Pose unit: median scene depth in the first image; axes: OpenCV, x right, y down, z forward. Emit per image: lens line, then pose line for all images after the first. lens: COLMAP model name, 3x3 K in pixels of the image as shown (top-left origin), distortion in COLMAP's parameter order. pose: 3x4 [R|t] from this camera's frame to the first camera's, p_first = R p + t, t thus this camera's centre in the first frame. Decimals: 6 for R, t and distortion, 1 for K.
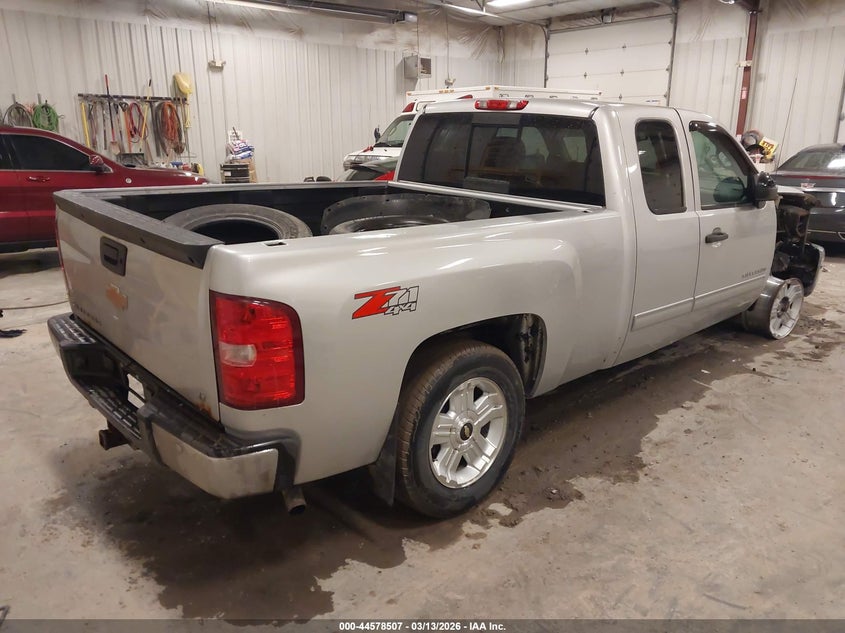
lens RADIAL K [[663.5, 0, 423.2], [0, 663.5, 318.8], [0, 0, 1]] dist [-0.000412, -0.000038]
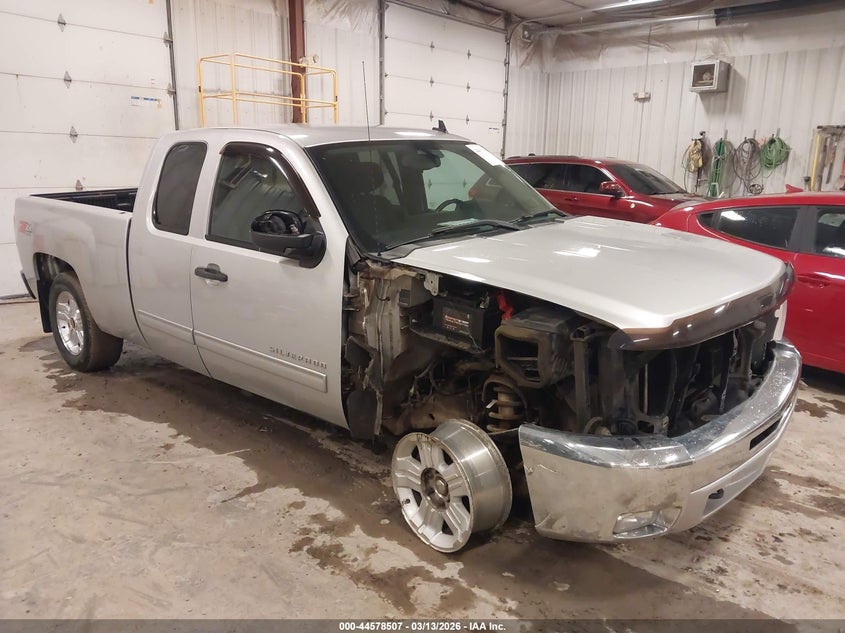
lens RADIAL K [[663.5, 0, 424.5], [0, 663.5, 313.2], [0, 0, 1]] dist [-0.000412, -0.000038]
pose [[0.098377, 0.220964, -0.970308, 0.431857], [-0.279157, 0.942016, 0.186218, -0.102519], [0.955193, 0.252549, 0.154356, 0.373975]]
